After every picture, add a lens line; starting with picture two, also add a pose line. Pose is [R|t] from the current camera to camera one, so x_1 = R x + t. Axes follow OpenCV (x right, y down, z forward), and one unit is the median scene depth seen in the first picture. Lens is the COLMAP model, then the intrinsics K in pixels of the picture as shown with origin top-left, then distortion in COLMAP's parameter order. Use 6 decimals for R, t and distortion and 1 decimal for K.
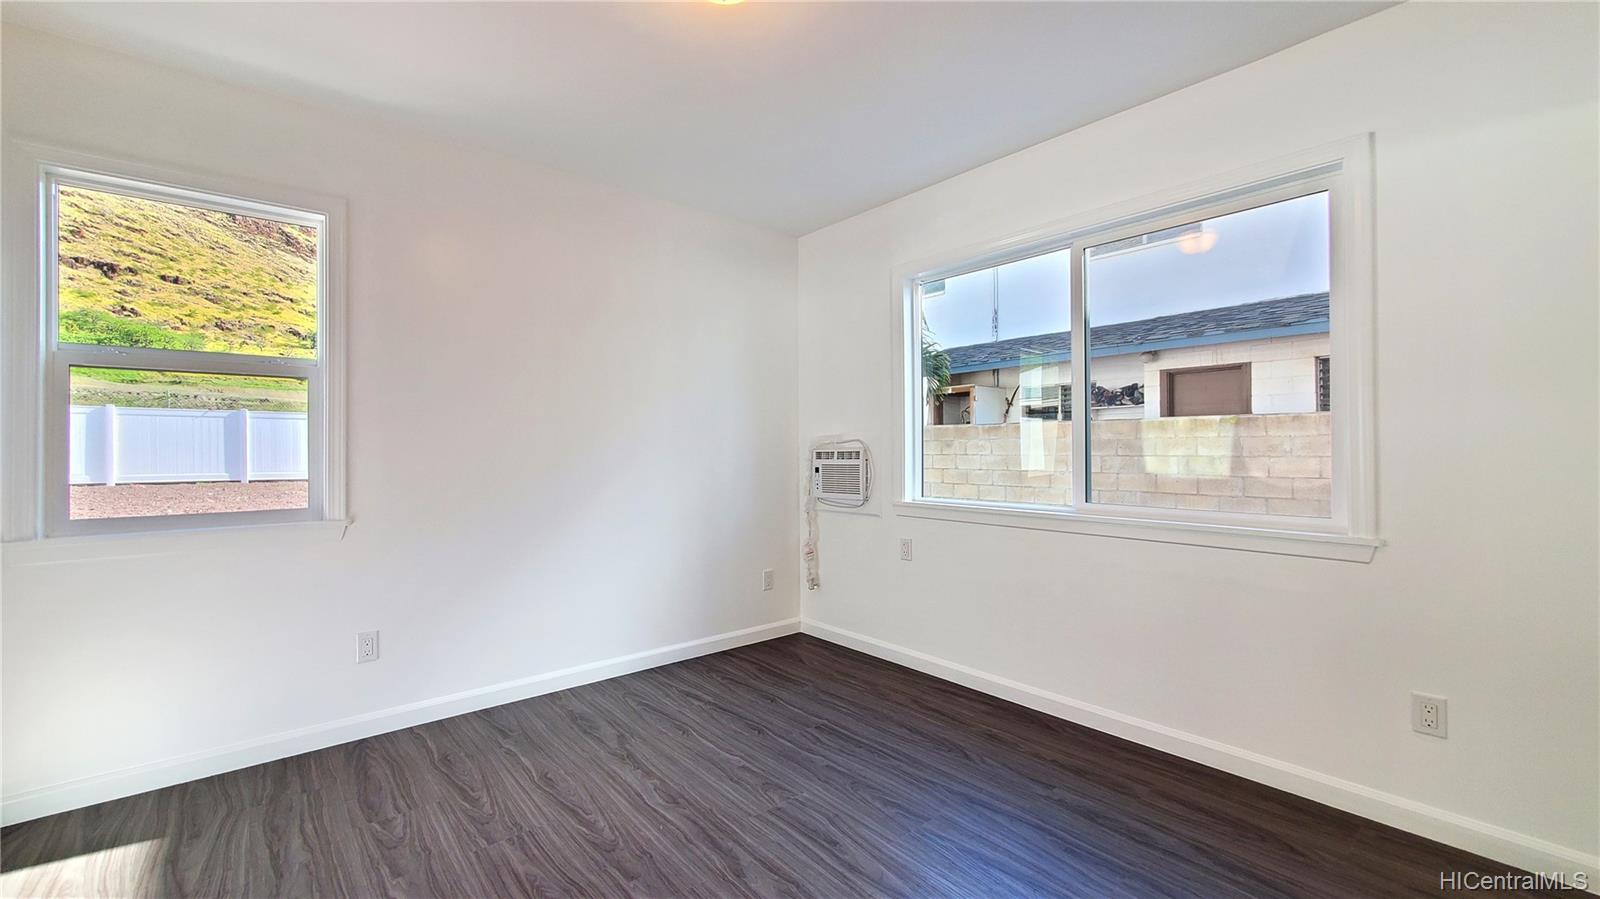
lens RADIAL K [[643.6, 0, 804.2], [0, 643.6, 454.9], [0, 0, 1]] dist [-0.000925, -0.000182]
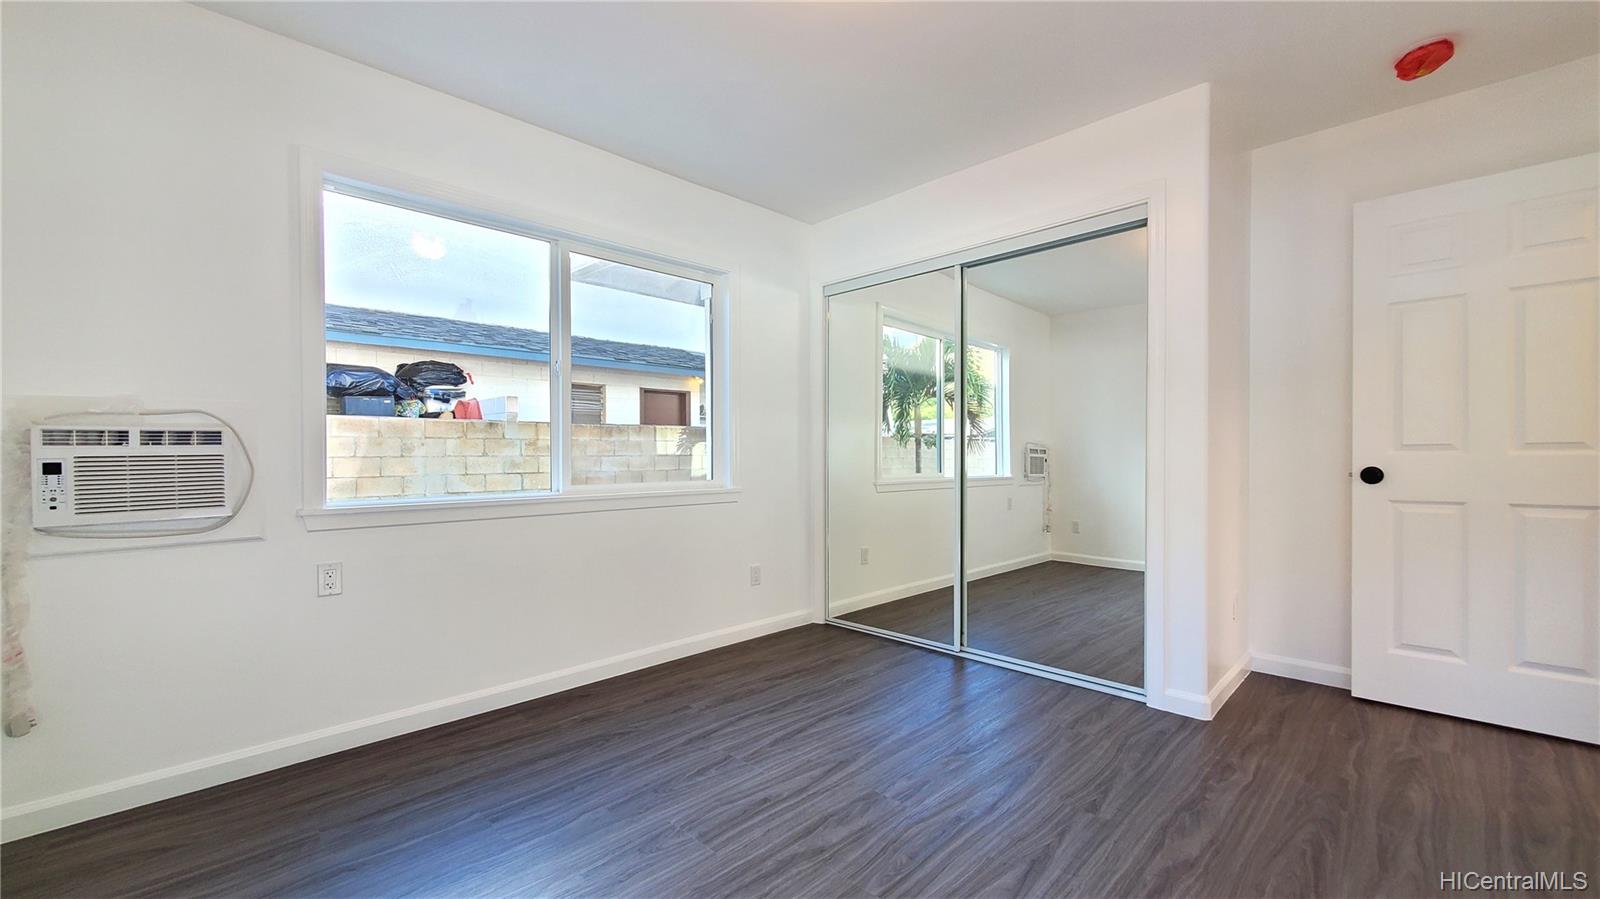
lens RADIAL K [[643.6, 0, 804.2], [0, 643.6, 454.9], [0, 0, 1]] dist [-0.000925, -0.000182]
pose [[-0.080721, 0.000450, 0.996737, -0.712879], [0.016118, 0.999870, 0.000854, 0.031694], [-0.996606, 0.016134, -0.080718, 0.723529]]
